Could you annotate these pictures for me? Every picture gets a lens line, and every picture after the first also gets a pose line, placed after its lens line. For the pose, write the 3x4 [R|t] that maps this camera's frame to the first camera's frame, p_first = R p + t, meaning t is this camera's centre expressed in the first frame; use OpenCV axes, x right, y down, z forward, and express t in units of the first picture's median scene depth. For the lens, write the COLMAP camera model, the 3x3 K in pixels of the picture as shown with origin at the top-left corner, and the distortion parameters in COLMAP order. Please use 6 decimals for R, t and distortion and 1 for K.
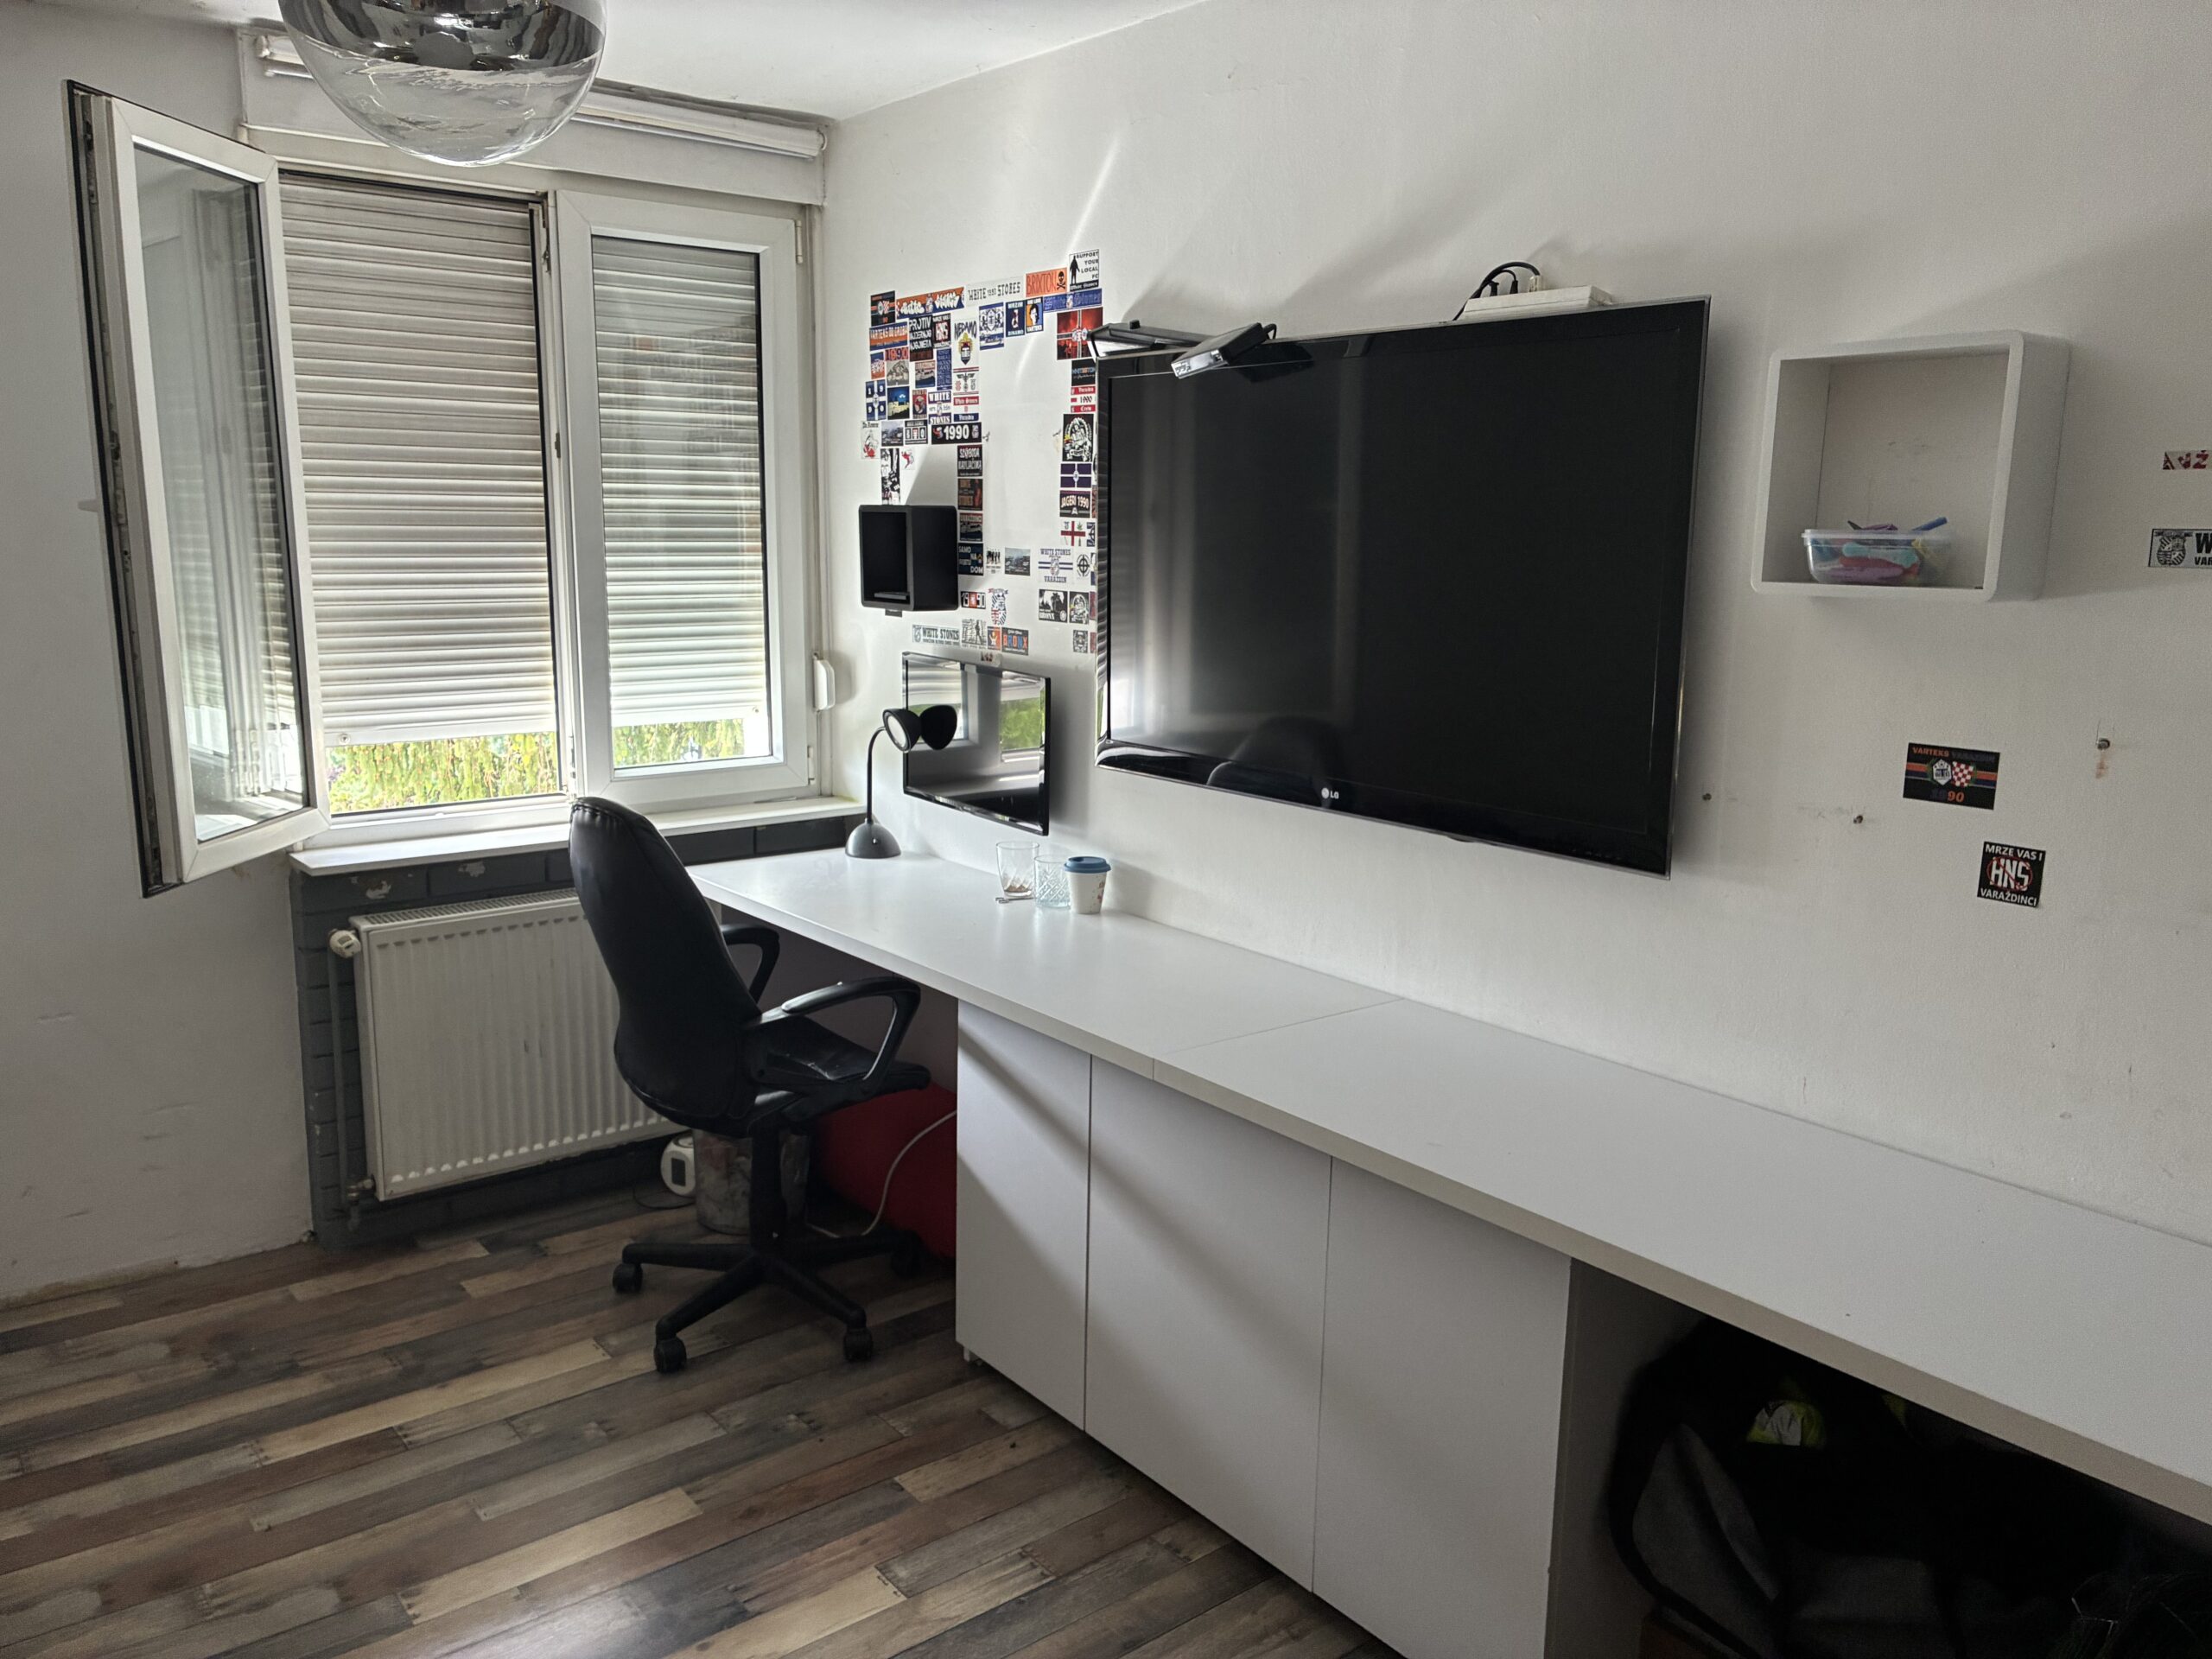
lens RADIAL K [[1685.5, 0, 1108.7], [0, 1685.5, 848.2], [0, 0, 1]] dist [0.039265, -0.036127]
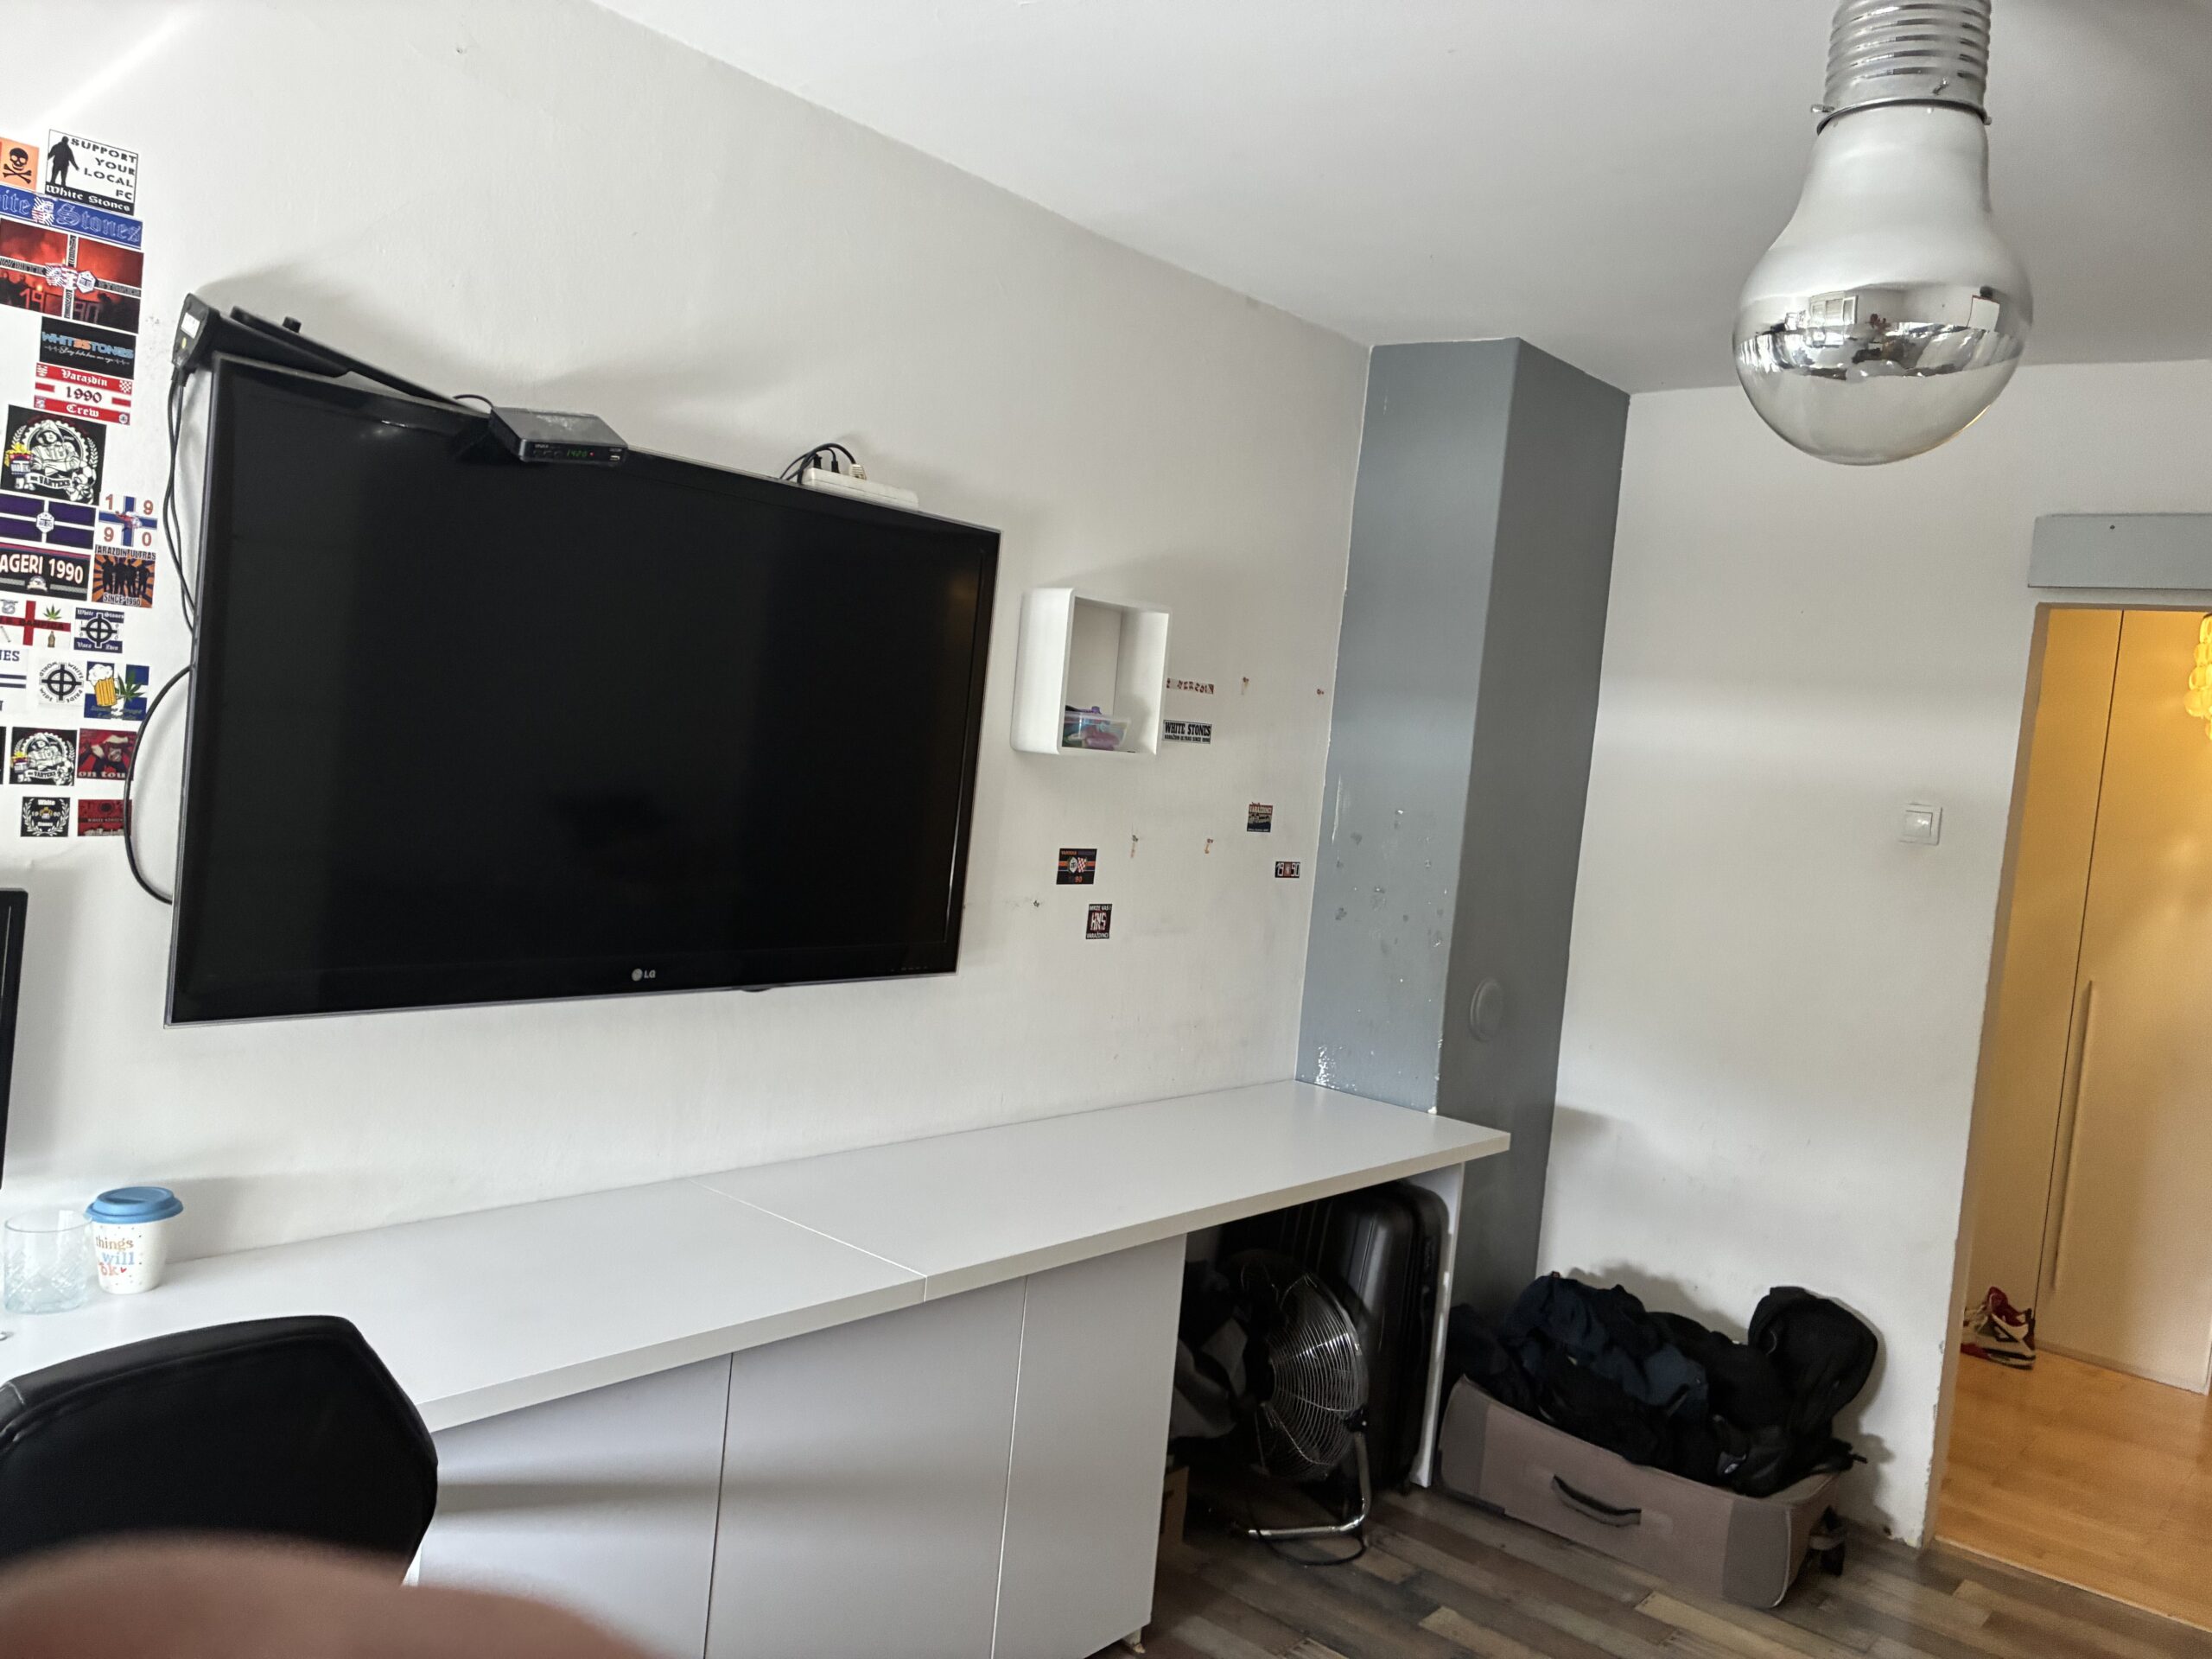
lens RADIAL K [[1685.5, 0, 1110.2], [0, 1685.5, 811.0], [0, 0, 1]] dist [0.039265, -0.036127]
pose [[-0.181155, -0.080557, 0.980150, -0.705570], [0.089225, 0.991183, 0.097955, -0.166805], [-0.979399, 0.105199, -0.172370, 0.848726]]
